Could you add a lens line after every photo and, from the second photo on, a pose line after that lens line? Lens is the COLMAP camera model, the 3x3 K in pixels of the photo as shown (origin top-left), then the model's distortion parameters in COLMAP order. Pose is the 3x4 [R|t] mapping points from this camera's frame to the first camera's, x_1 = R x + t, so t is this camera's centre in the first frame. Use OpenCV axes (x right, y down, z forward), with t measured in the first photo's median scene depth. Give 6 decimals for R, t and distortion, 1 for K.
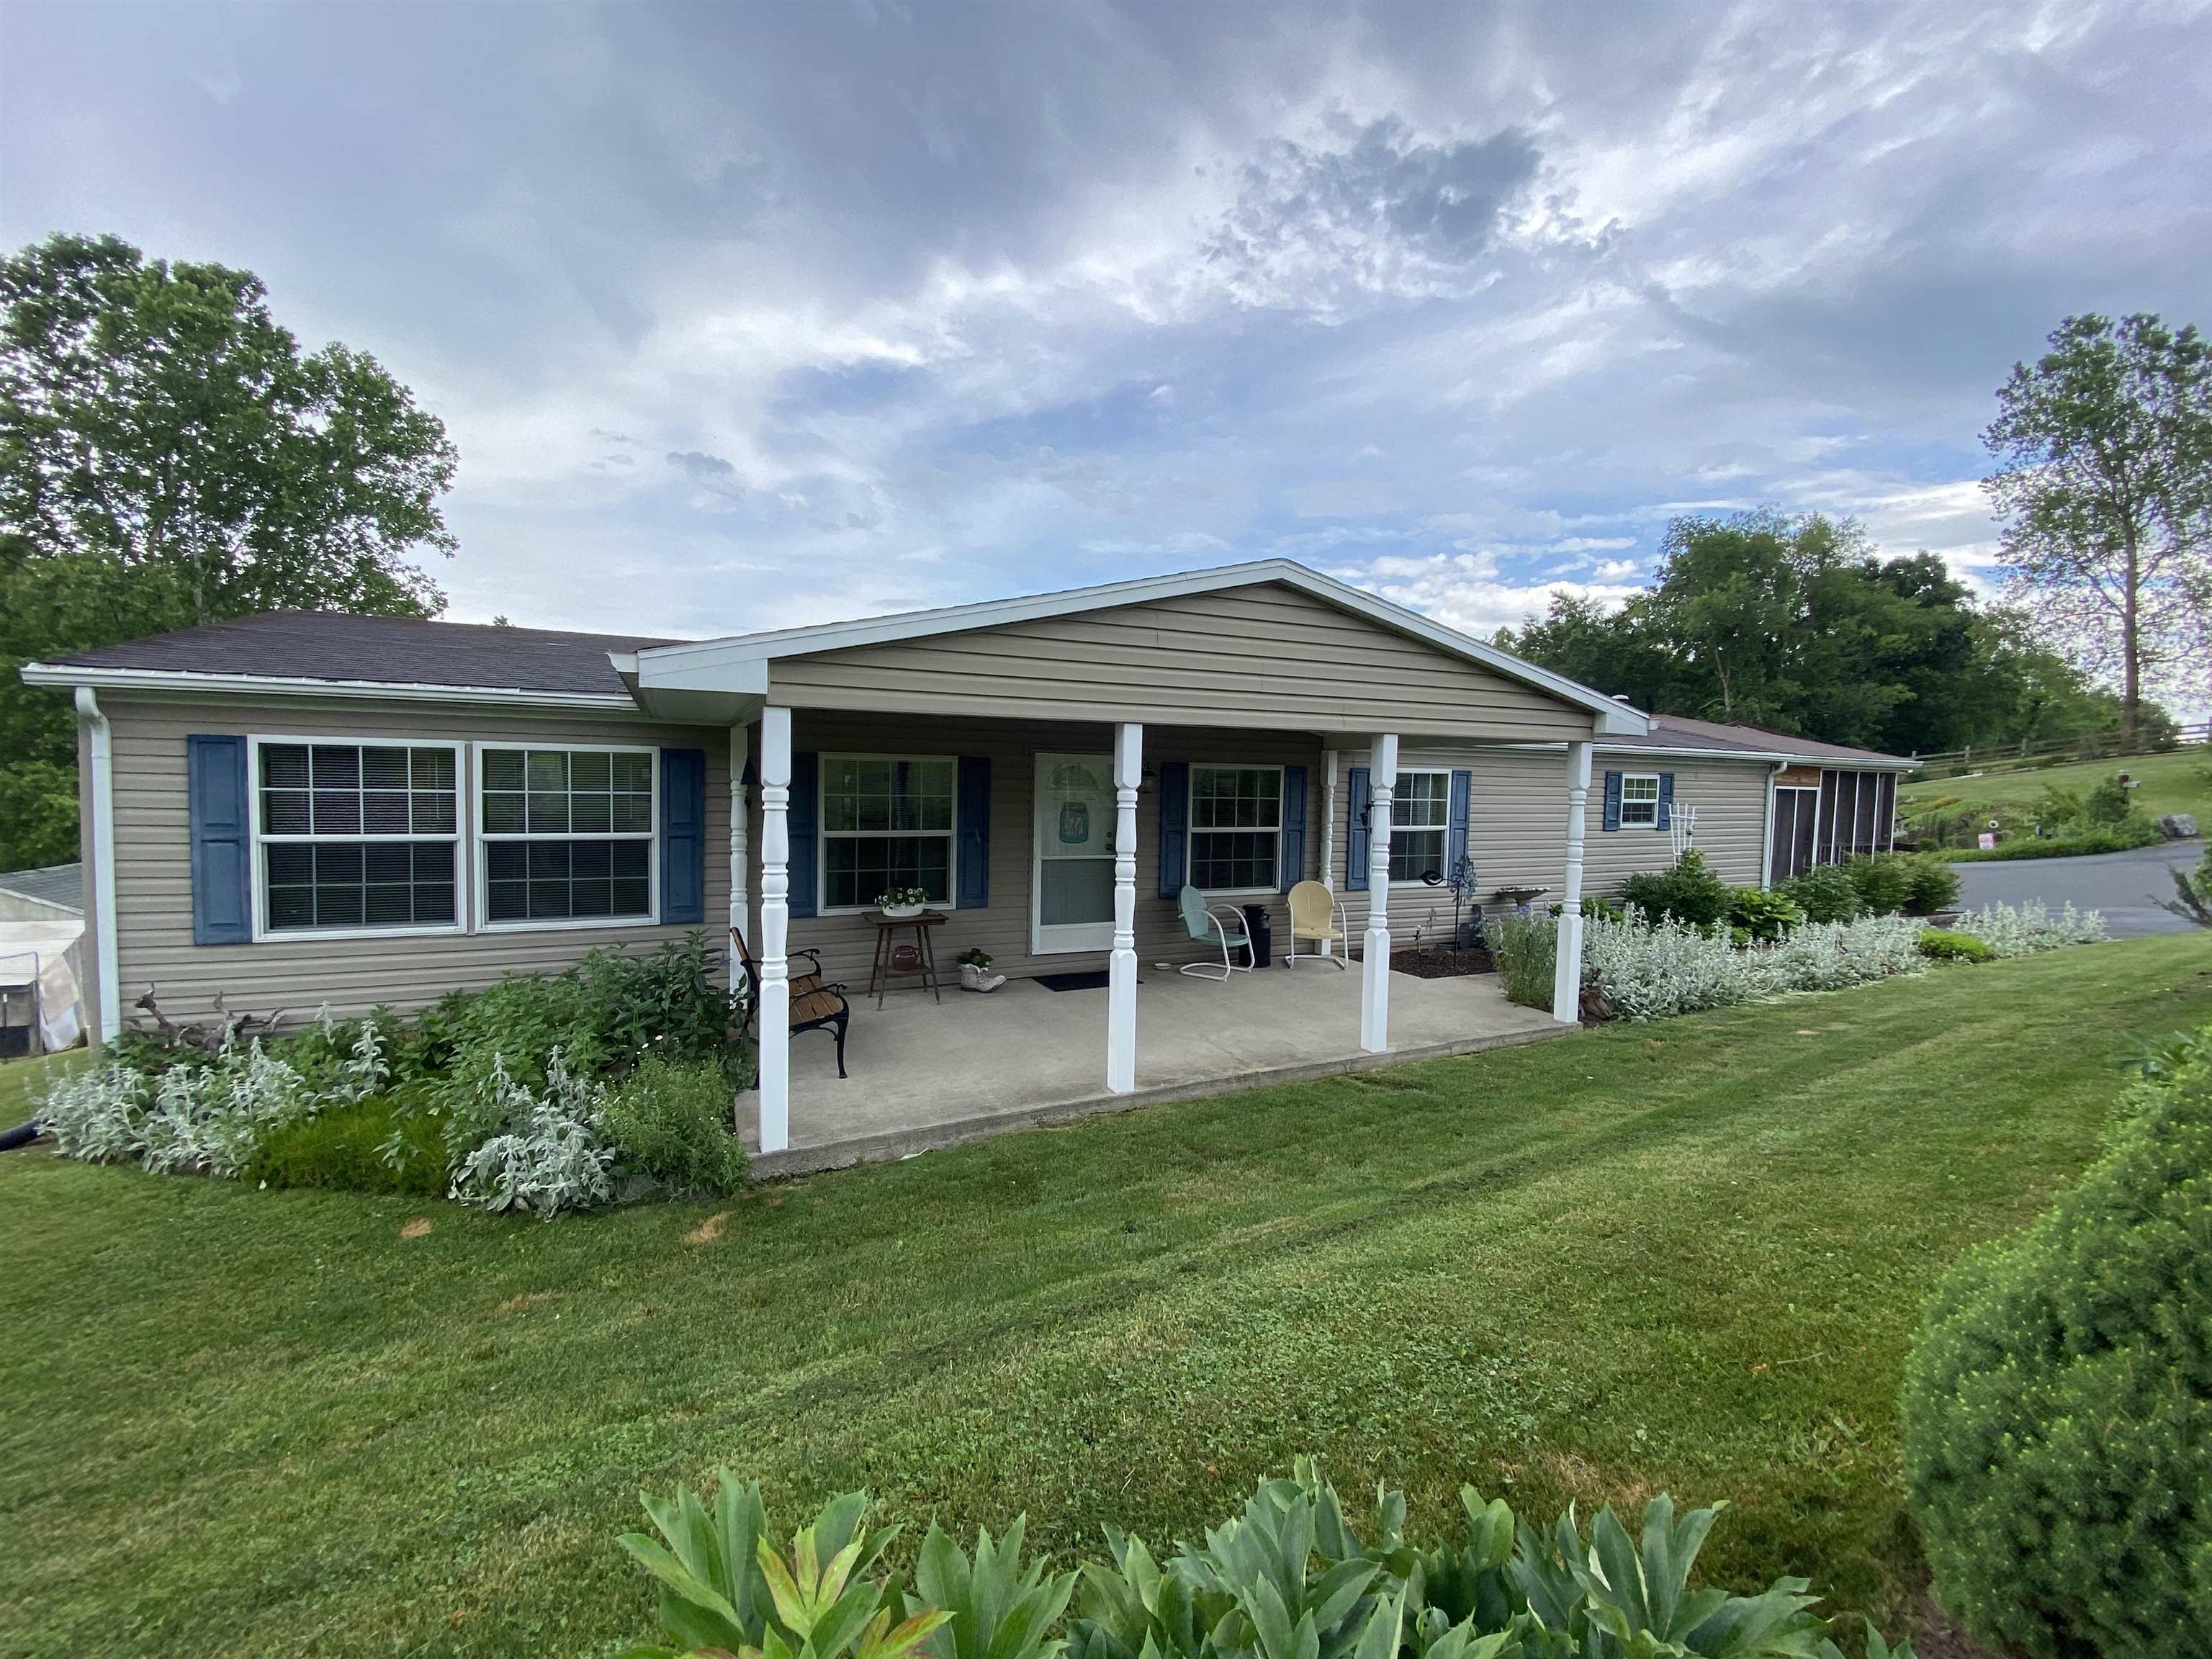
lens RADIAL K [[872.6, 0, 1165.1], [0, 872.6, 899.0], [0, 0, 1]] dist [-0.003924, -0.005542]
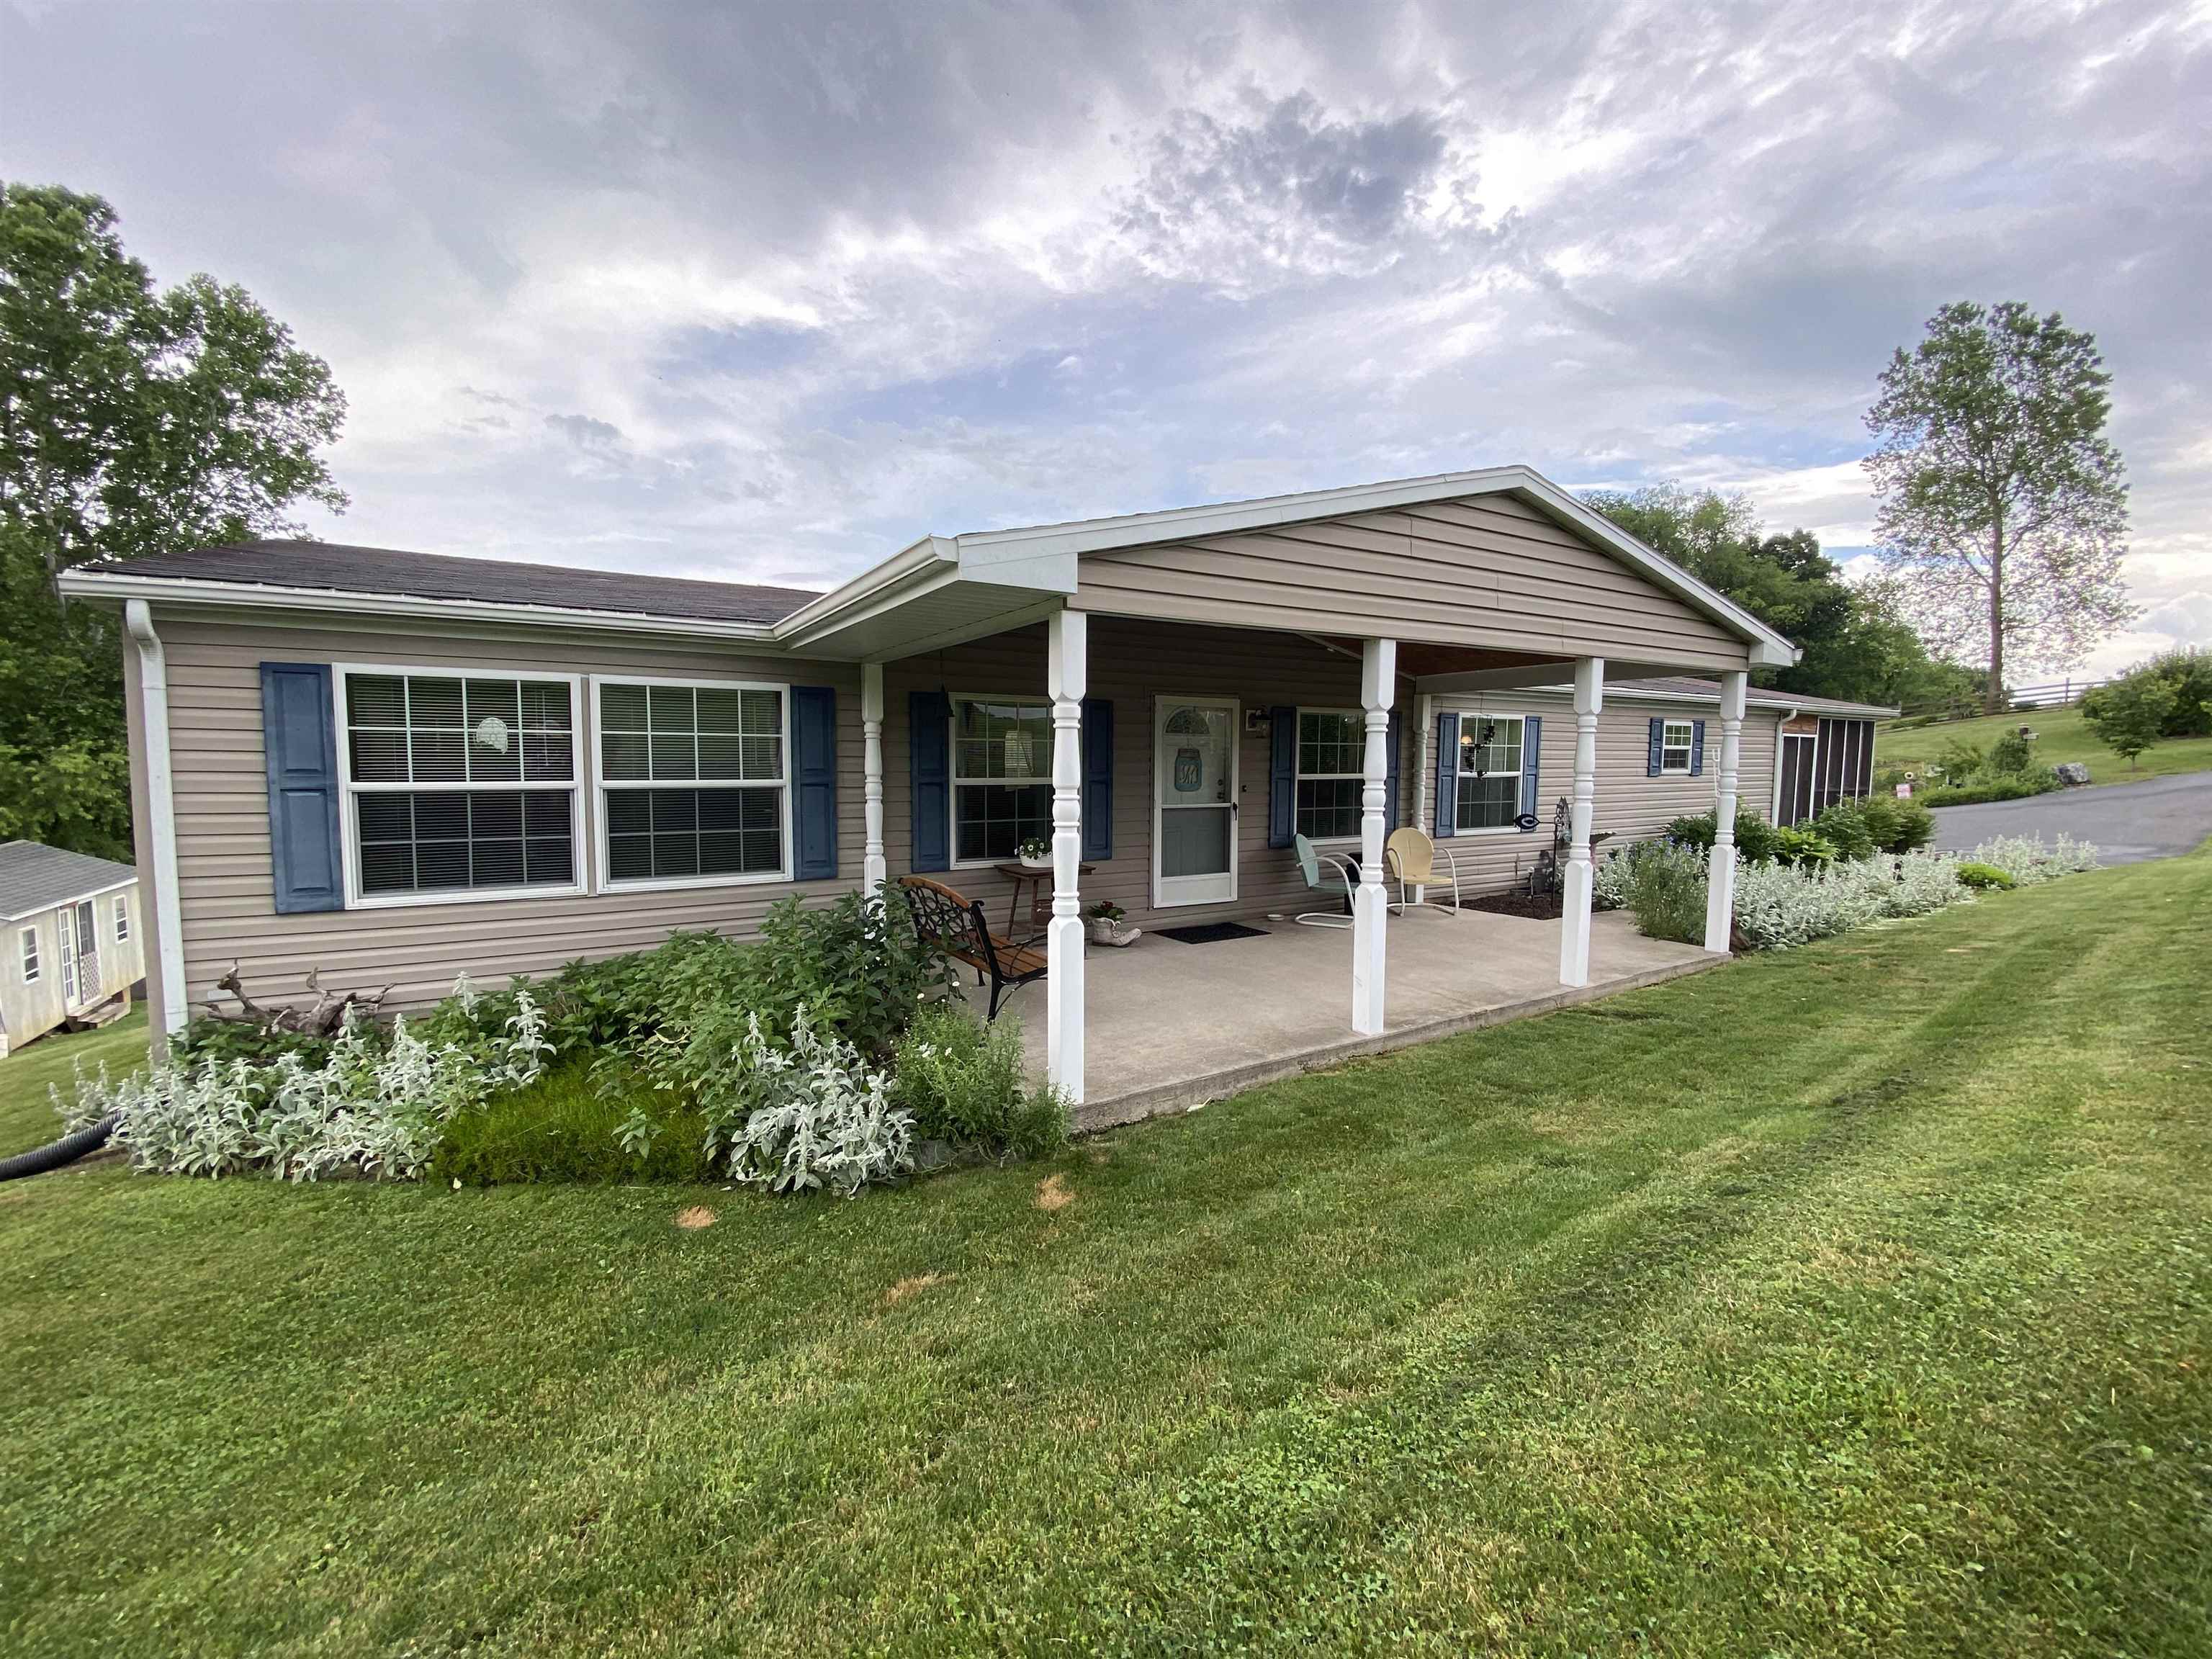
lens RADIAL K [[872.6, 0, 1128.1], [0, 872.6, 886.0], [0, 0, 1]] dist [-0.003924, -0.005542]
pose [[0.994939, -0.031043, 0.095565, -0.117586], [0.030639, 0.999514, 0.005697, 0.014443], [-0.095695, -0.002740, 0.995407, 0.025382]]
